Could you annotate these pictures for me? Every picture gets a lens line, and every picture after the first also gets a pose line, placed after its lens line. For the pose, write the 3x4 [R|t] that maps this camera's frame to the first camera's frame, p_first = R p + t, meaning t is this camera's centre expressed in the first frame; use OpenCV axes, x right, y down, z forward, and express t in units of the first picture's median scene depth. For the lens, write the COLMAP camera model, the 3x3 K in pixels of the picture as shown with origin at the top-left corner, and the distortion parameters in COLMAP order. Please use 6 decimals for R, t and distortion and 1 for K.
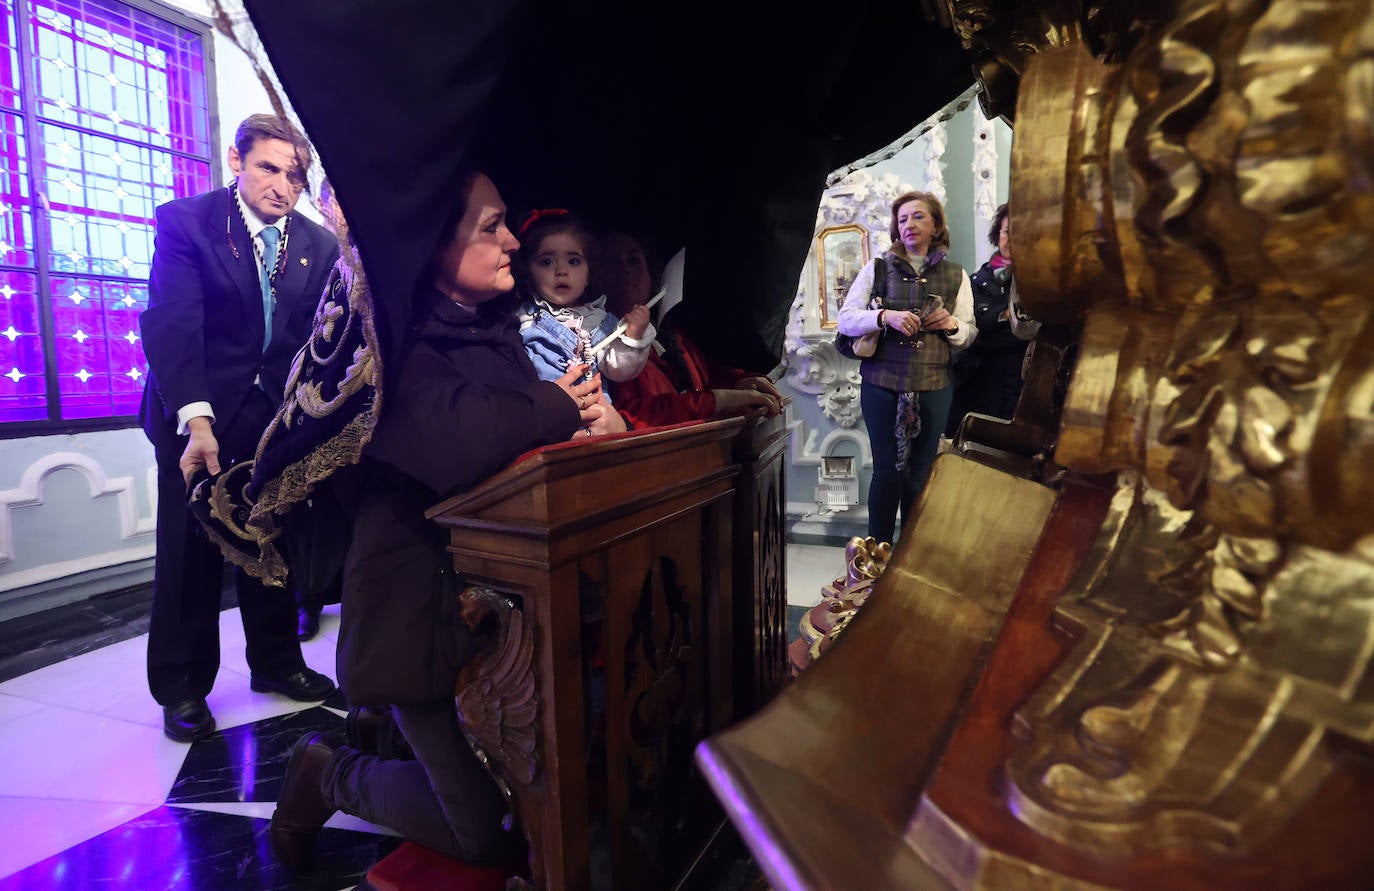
lens RADIAL K [[484.9, 0, 698.9], [0, 484.9, 420.1], [0, 0, 1]] dist [-0.030007, 0.005697]
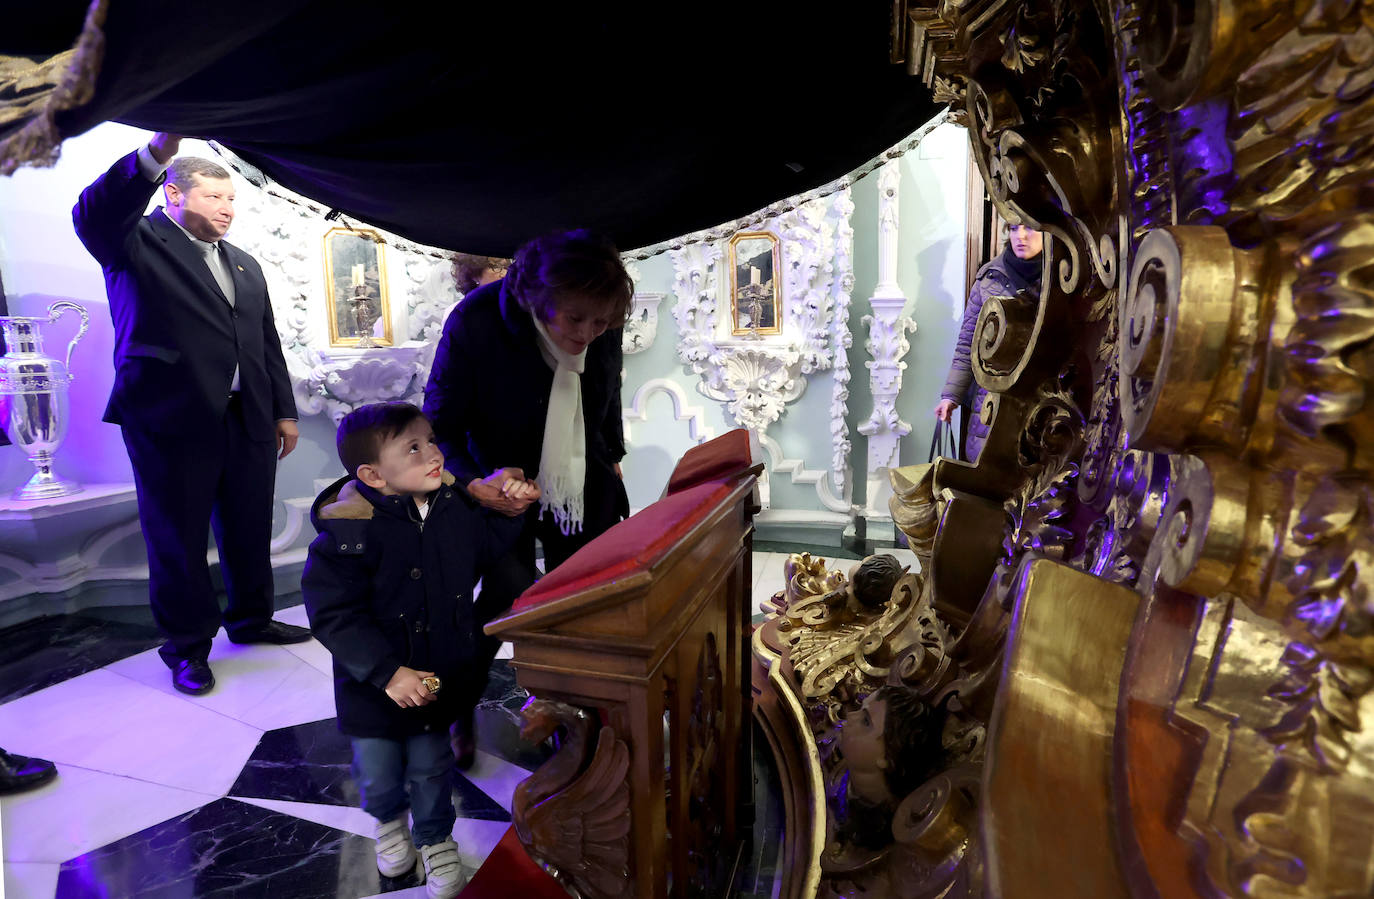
lens RADIAL K [[497.0, 0, 677.6], [0, 497.0, 438.5], [0, 0, 1]] dist [-0.023590, 0.003115]
pose [[0.980200, -0.021318, 0.196861, -0.576953], [0.010766, 0.998455, 0.054515, -0.305331], [-0.197719, -0.051317, 0.978915, 0.077041]]
